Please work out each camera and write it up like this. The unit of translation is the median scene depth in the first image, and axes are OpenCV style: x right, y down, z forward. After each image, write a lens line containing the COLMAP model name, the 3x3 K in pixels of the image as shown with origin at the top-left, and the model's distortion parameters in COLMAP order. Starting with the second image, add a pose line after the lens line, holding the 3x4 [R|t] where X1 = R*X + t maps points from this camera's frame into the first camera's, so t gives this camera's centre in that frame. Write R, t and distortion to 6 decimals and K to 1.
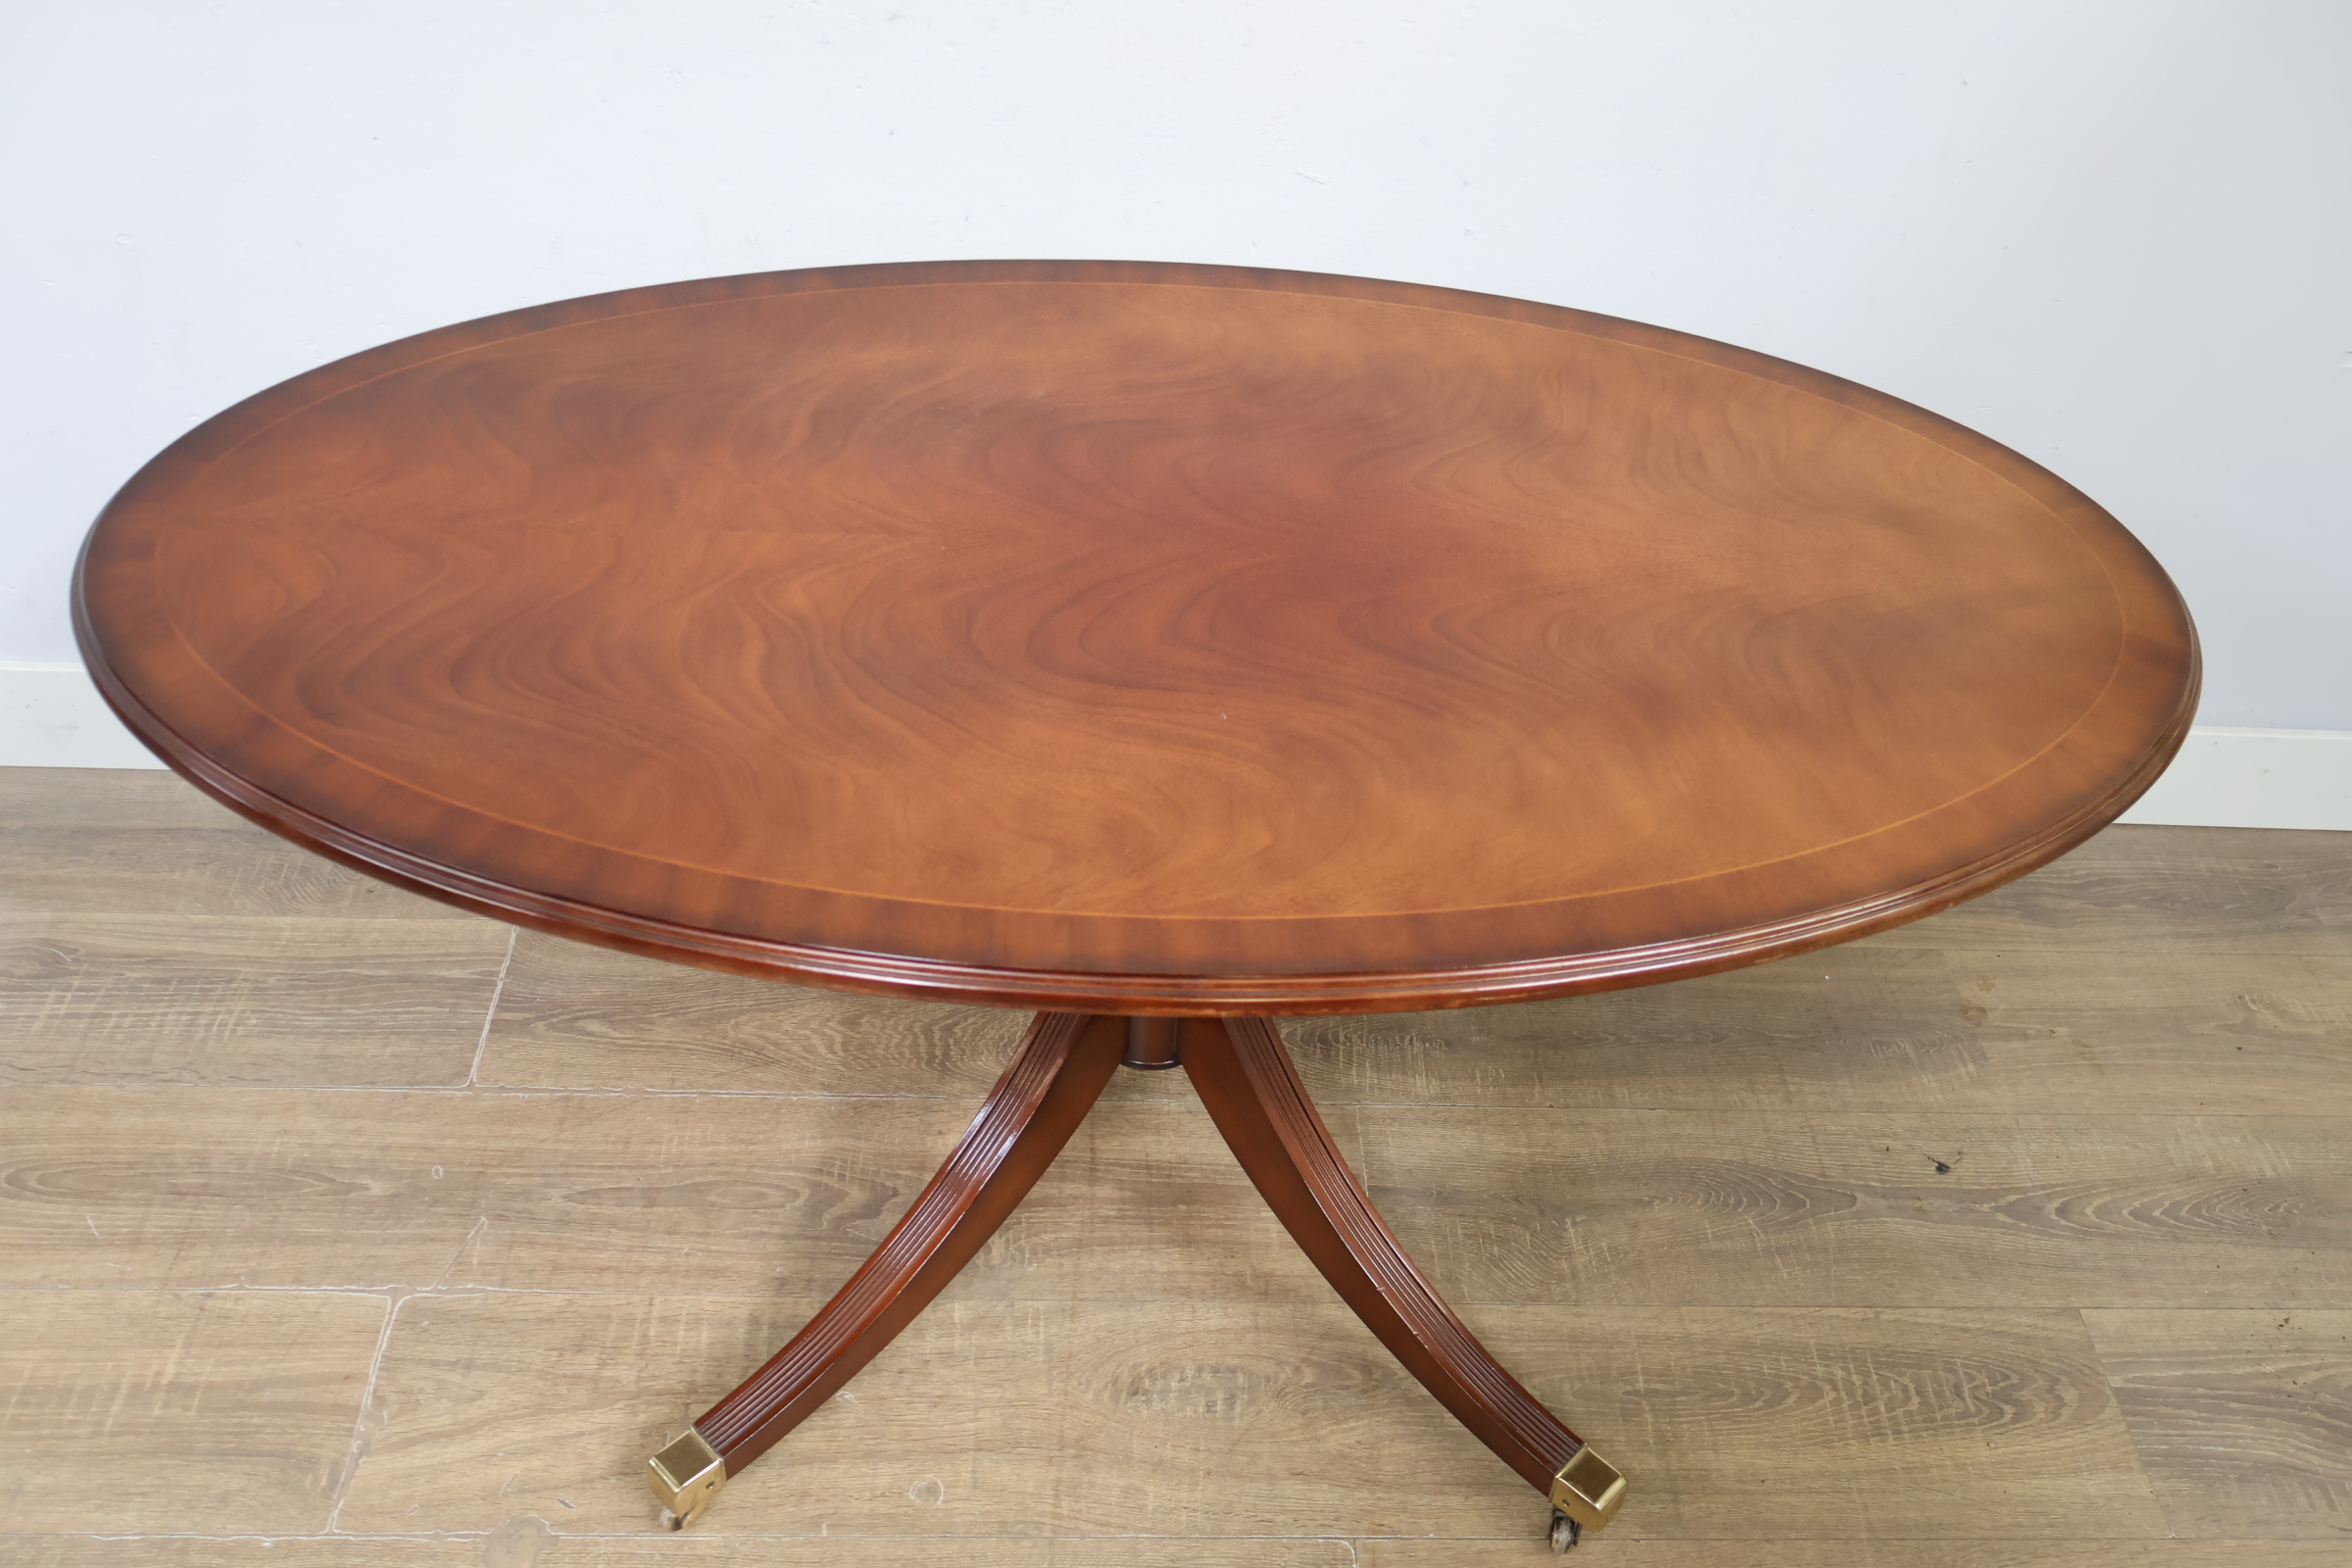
lens RADIAL K [[2169.3, 0, 1169.1], [0, 2169.3, 804.7], [0, 0, 1]] dist [0.002799, 0.000000]
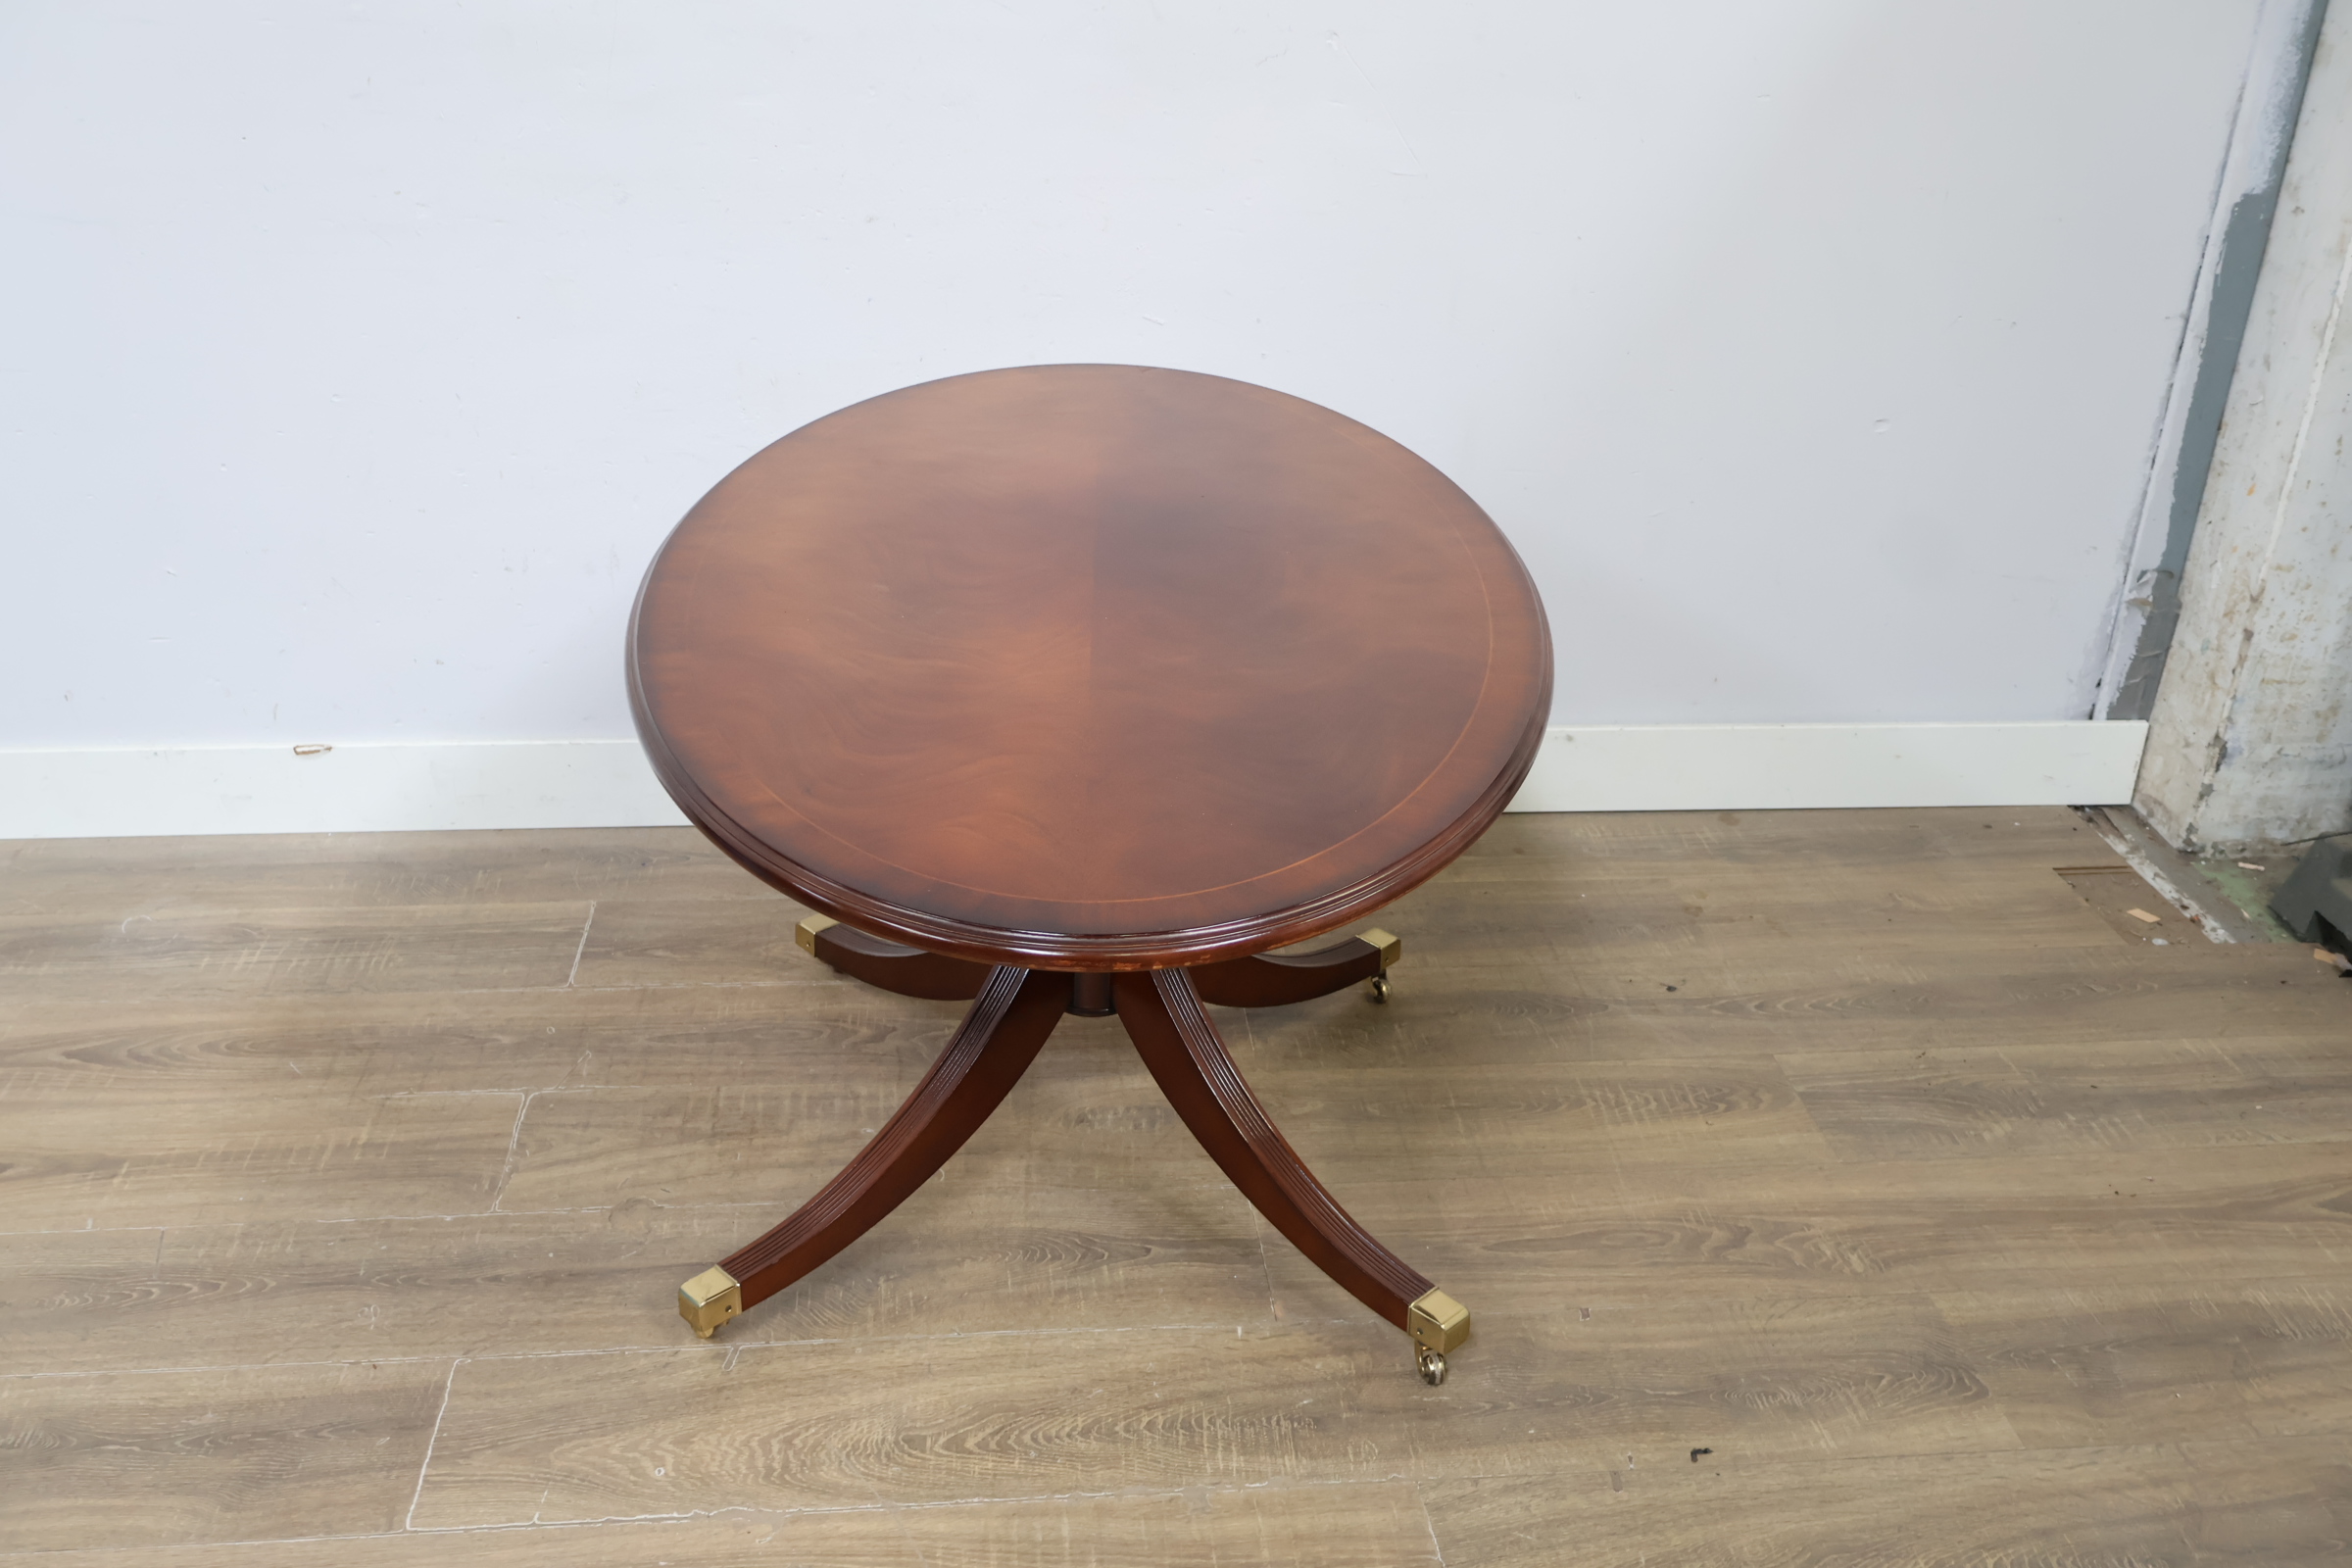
lens RADIAL K [[2169.3, 0, 1161.8], [0, 2169.3, 805.6], [0, 0, 1]] dist [0.002799, 0.000000]
pose [[0.997428, -0.054040, 0.047095, -0.018076], [0.064323, 0.964717, -0.255312, 0.415027], [-0.031636, 0.257684, 0.965711, -0.348724]]
